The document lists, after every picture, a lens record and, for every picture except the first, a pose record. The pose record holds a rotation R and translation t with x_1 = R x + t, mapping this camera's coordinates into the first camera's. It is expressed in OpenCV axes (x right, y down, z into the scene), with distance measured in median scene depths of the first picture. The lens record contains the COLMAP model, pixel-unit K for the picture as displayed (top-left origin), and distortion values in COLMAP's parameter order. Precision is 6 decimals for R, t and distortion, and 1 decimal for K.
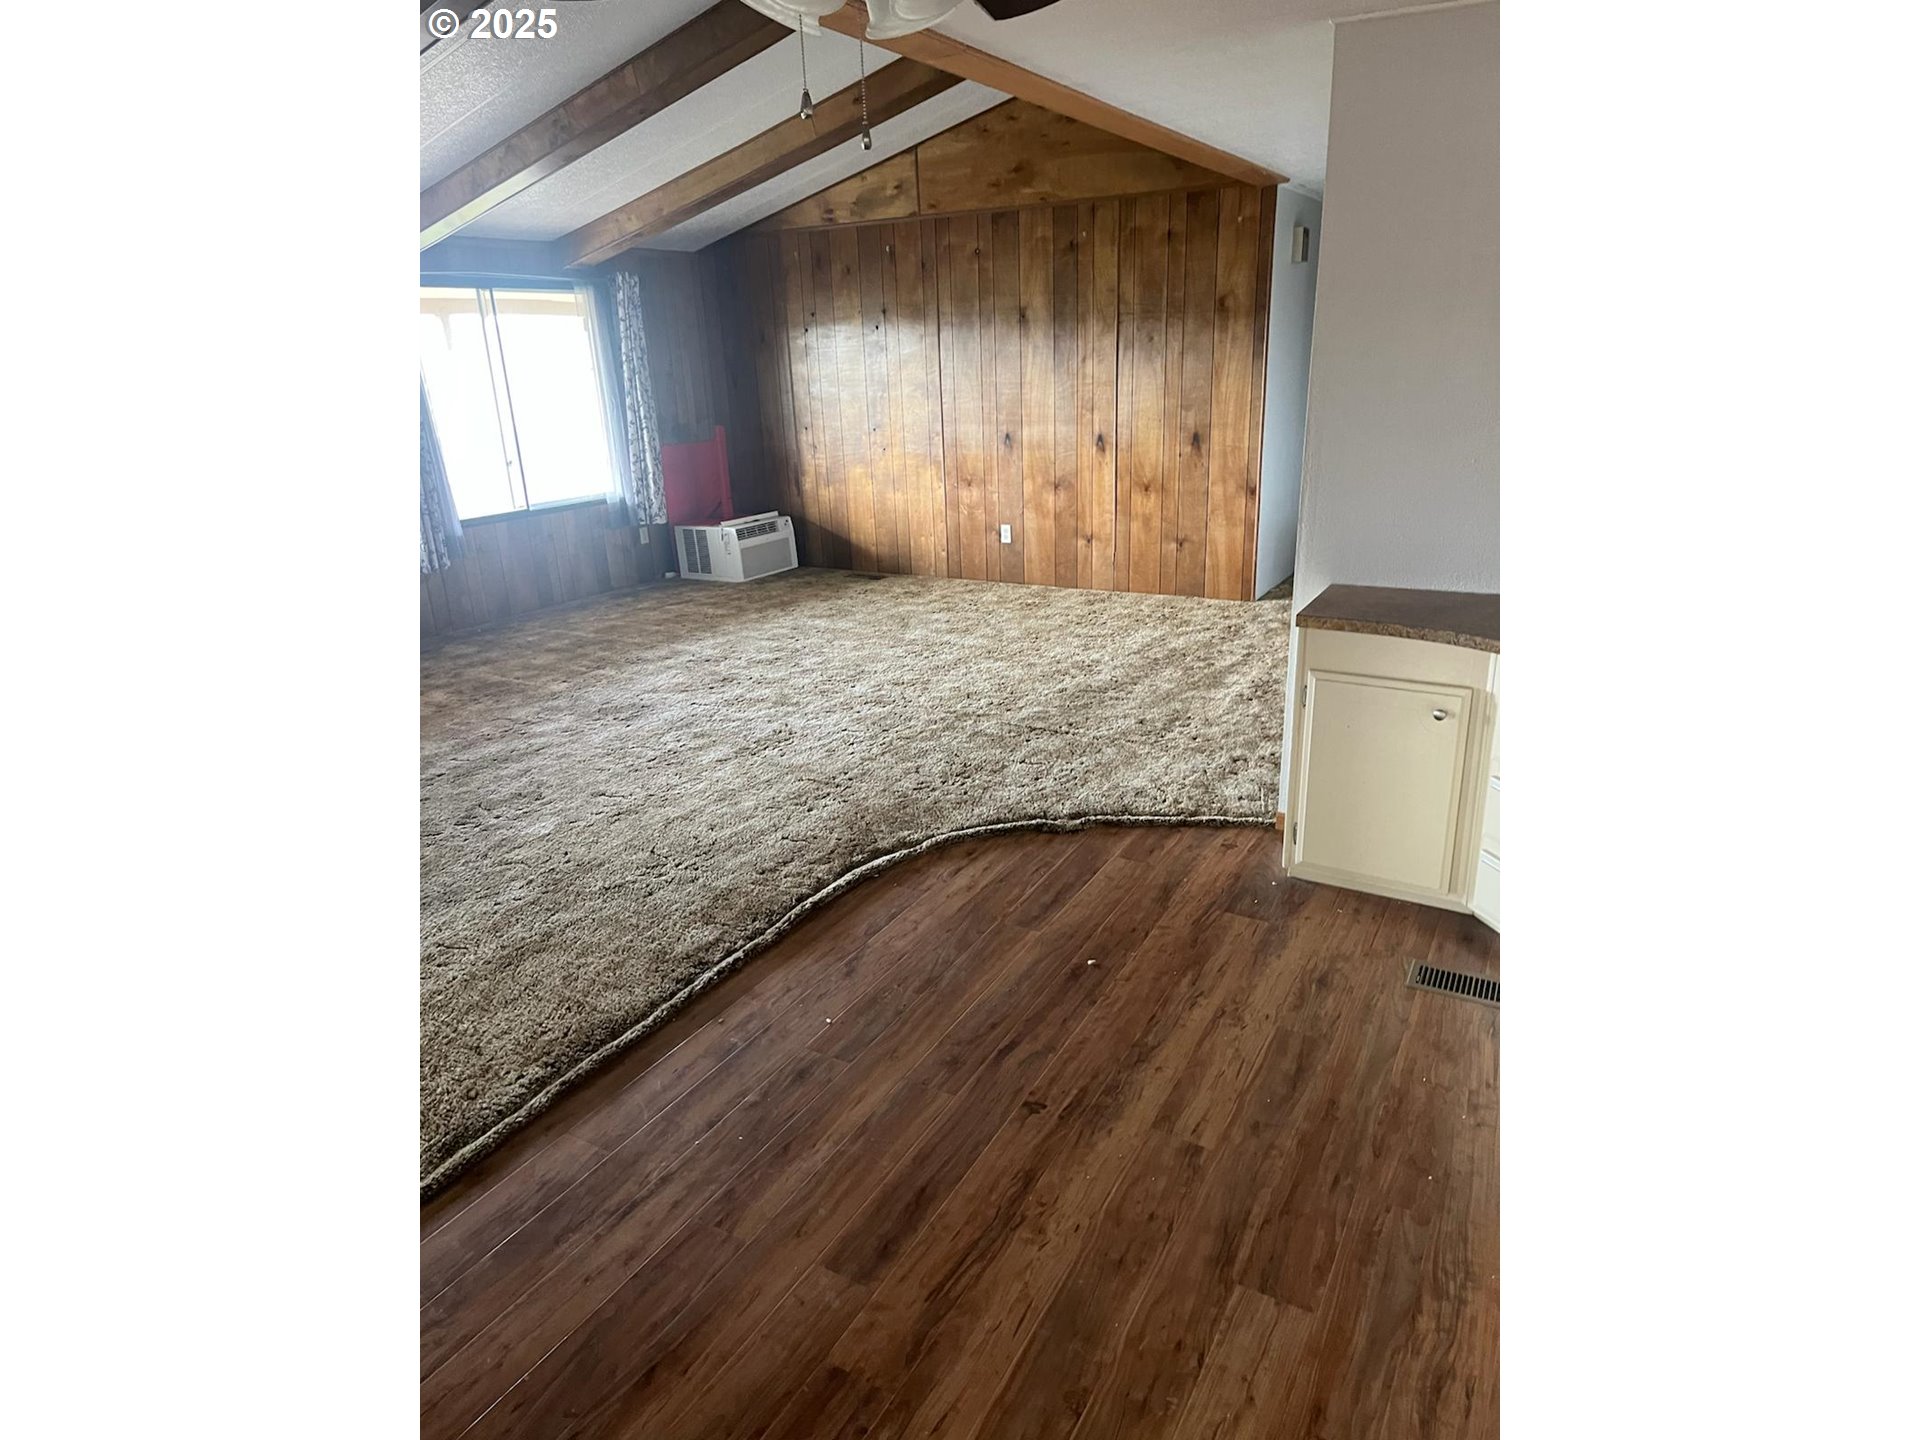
lens RADIAL K [[1036.7, 0, 939.4], [0, 1036.7, 719.5], [0, 0, 1]] dist [-0.018626, -0.032285]
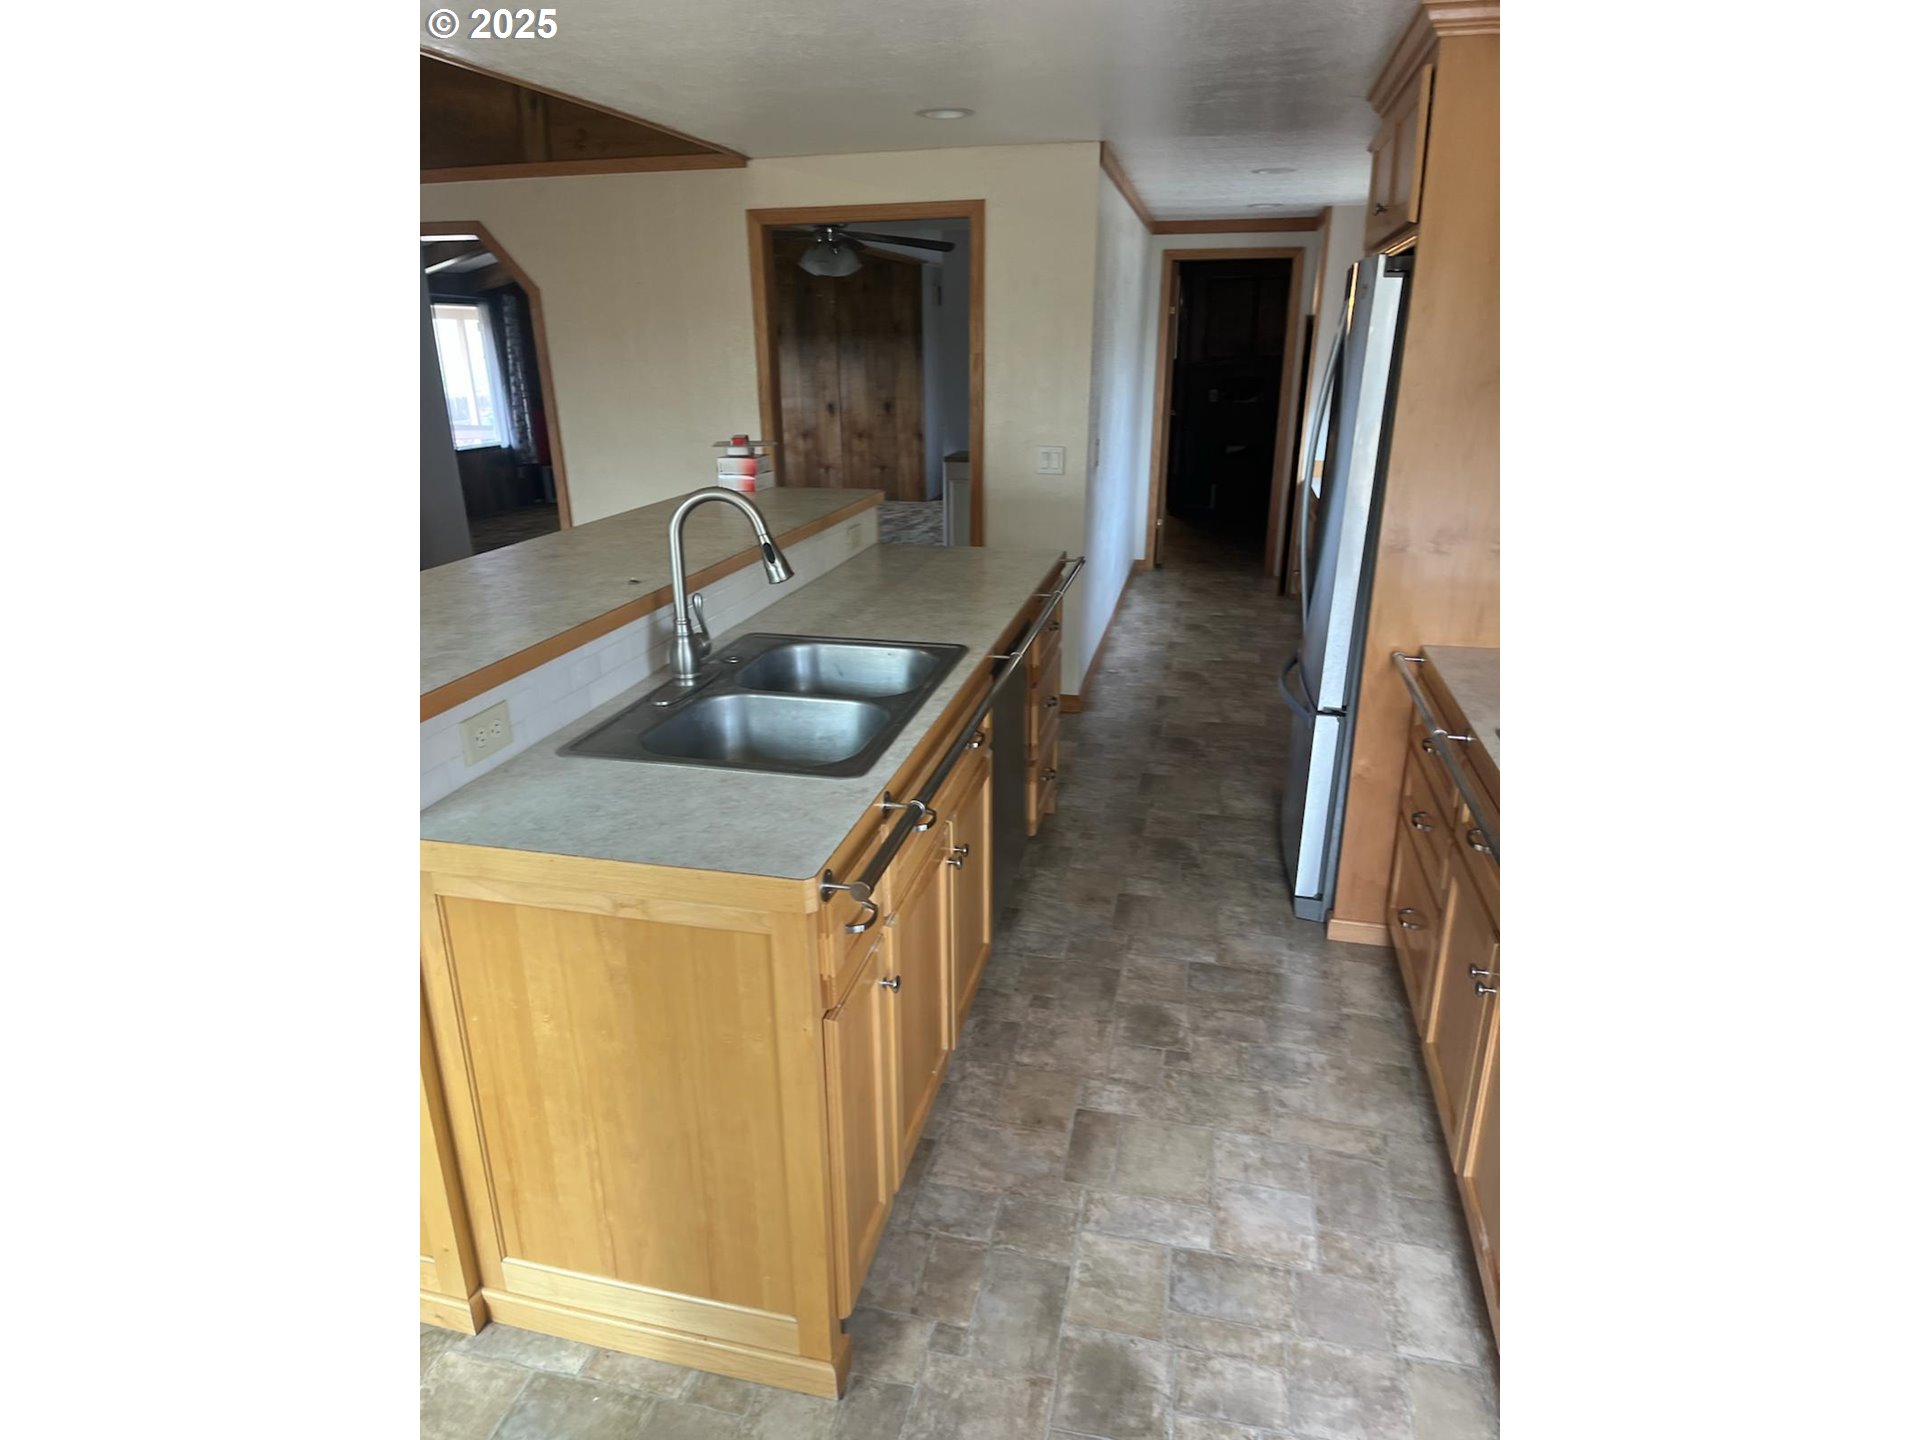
lens RADIAL K [[1036.7, 0, 931.7], [0, 1036.7, 710.0], [0, 0, 1]] dist [-0.018626, -0.032285]
pose [[0.954326, -0.070462, 0.290340, -0.206195], [0.075212, 0.997154, -0.005217, 0.235510], [-0.289146, 0.026816, 0.956909, -0.621484]]
